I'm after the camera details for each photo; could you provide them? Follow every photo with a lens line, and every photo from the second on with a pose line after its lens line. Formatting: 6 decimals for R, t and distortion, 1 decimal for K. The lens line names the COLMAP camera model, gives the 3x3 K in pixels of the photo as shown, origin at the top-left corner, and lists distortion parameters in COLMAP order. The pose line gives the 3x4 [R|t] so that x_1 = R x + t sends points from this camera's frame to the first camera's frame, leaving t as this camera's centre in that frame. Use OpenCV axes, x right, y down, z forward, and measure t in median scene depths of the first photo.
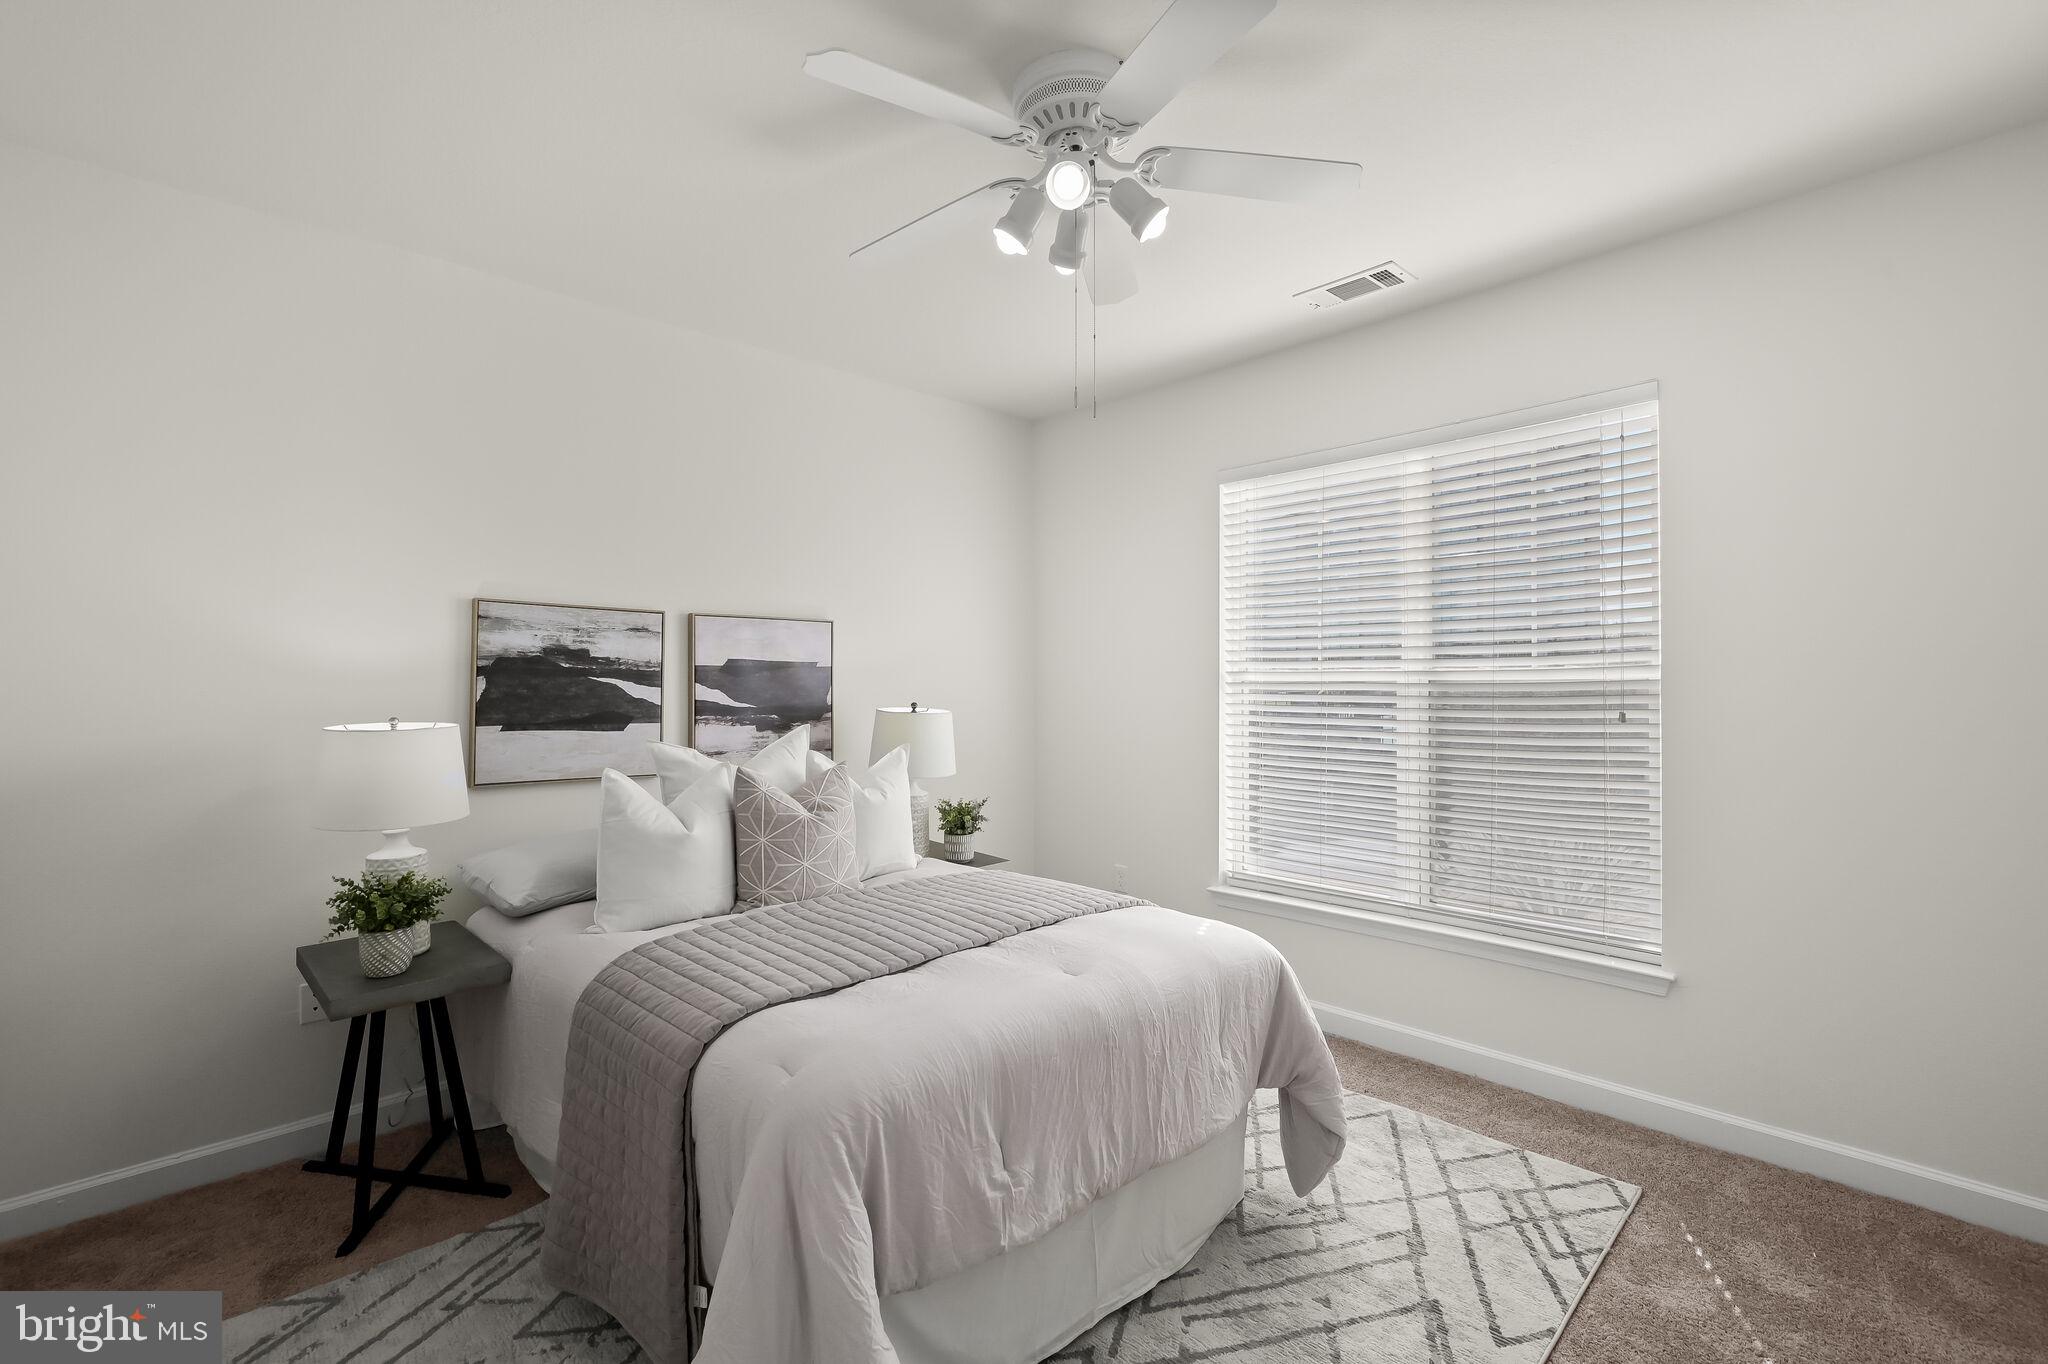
lens RADIAL K [[899.4, 0, 1031.9], [0, 899.4, 677.8], [0, 0, 1]] dist [0.001732, 0.000324]
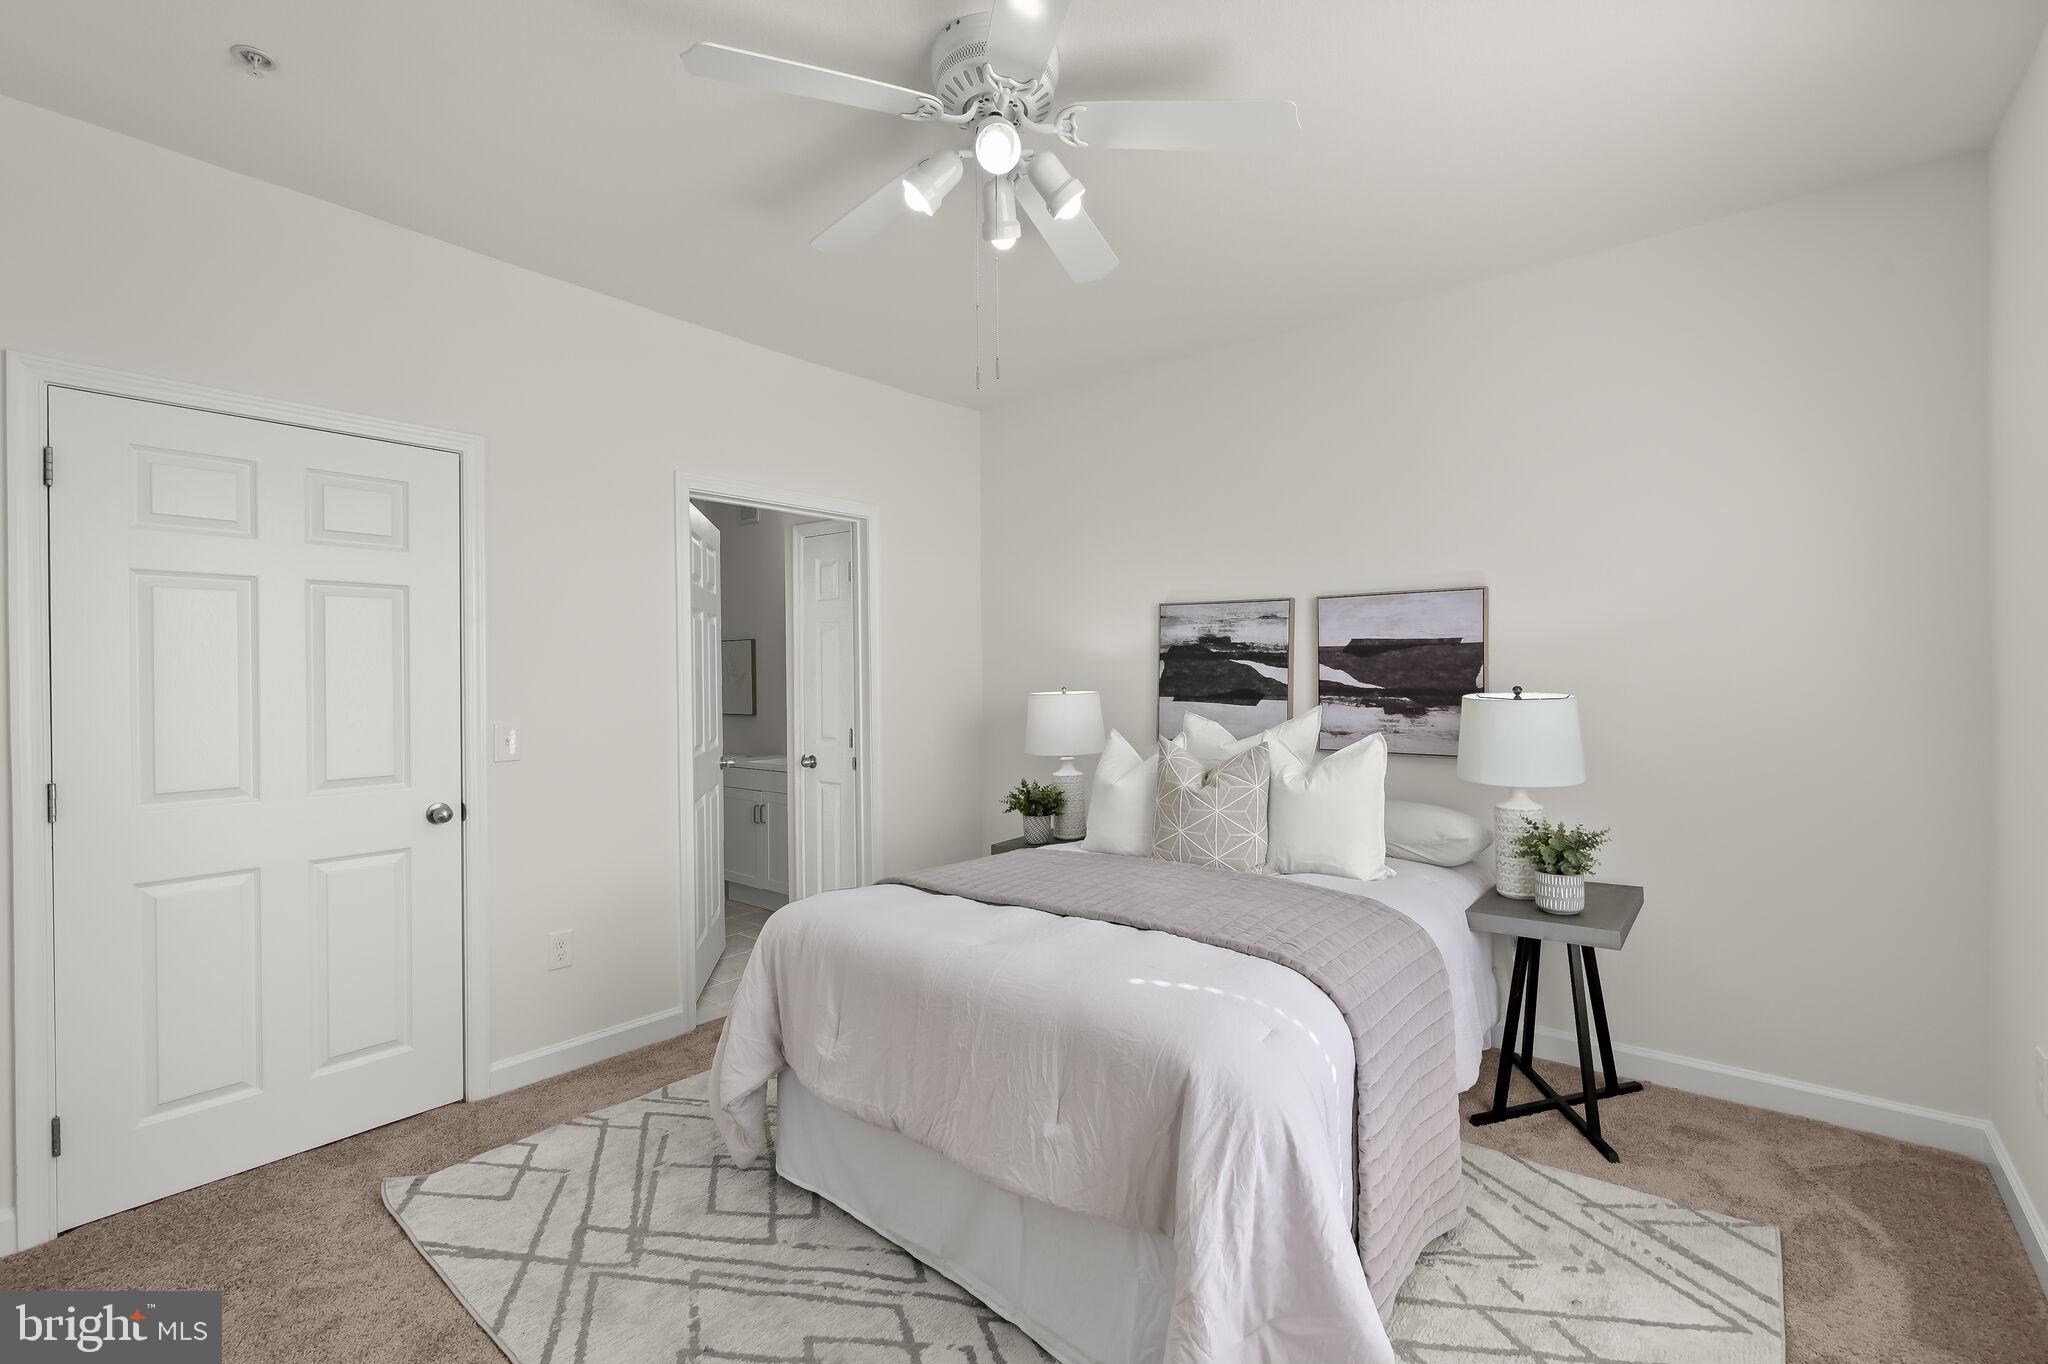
lens RADIAL K [[899.4, 0, 1031.9], [0, 899.4, 677.8], [0, 0, 1]] dist [0.001732, 0.000324]
pose [[0.118278, 0.002525, -0.992977, 0.677254], [0.008768, 0.999955, 0.003587, 0.016865], [0.992942, -0.009130, 0.118251, 0.600179]]
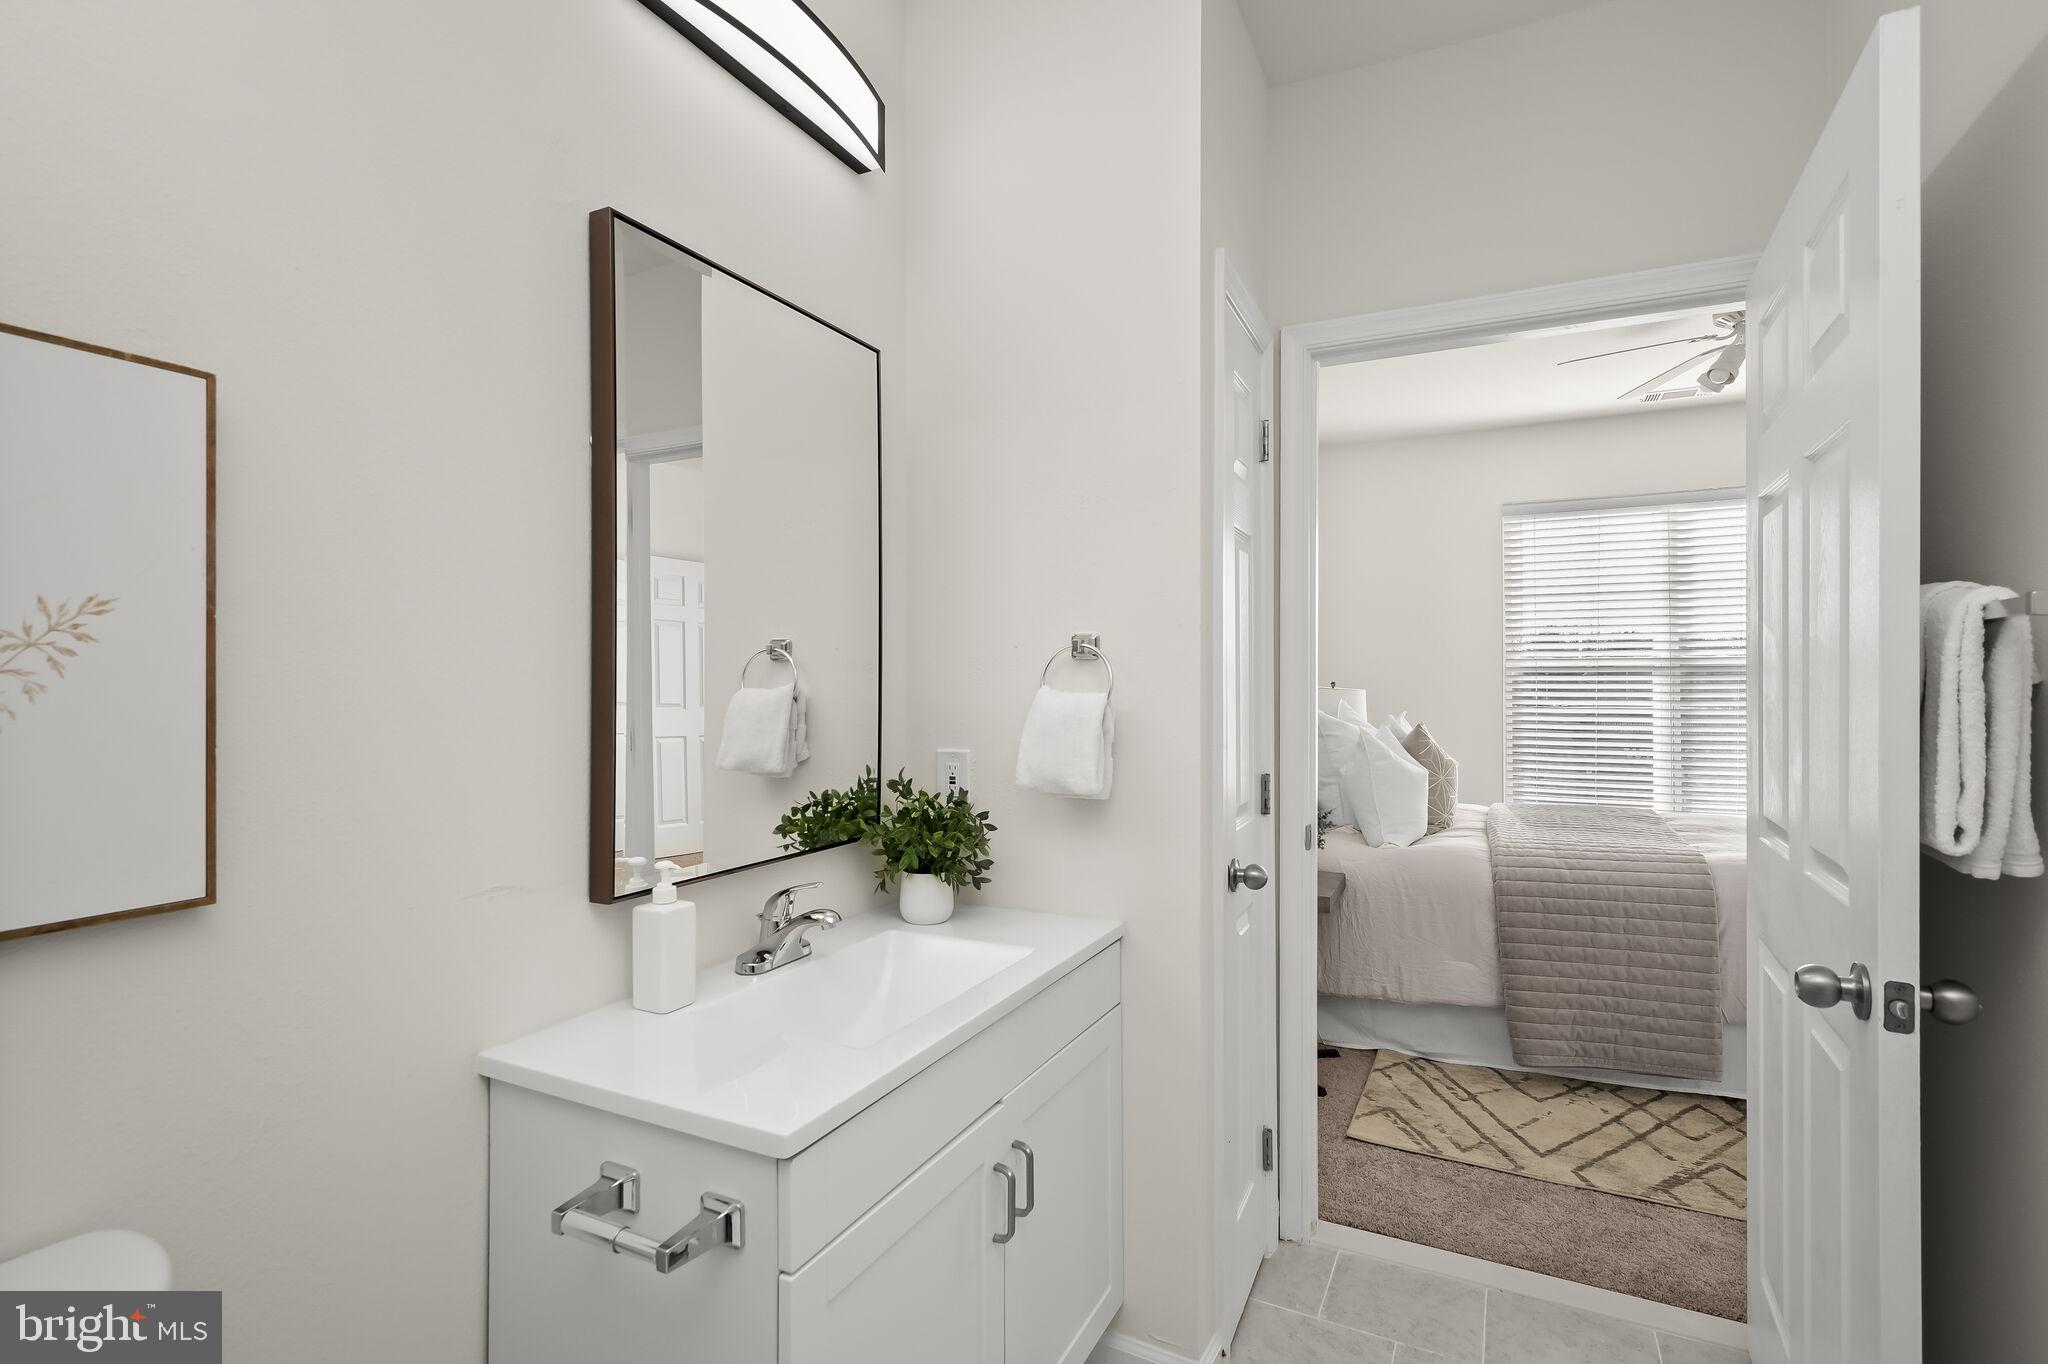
lens RADIAL K [[968.0, 0, 1034.4], [0, 968.0, 663.0], [0, 0, 1]] dist [-0.002271, -0.000154]
pose [[0.942495, 0.006362, 0.334160, -1.131997], [-0.000230, 0.999831, -0.018385, 0.031911], [-0.334221, 0.017251, 0.942337, -0.128231]]
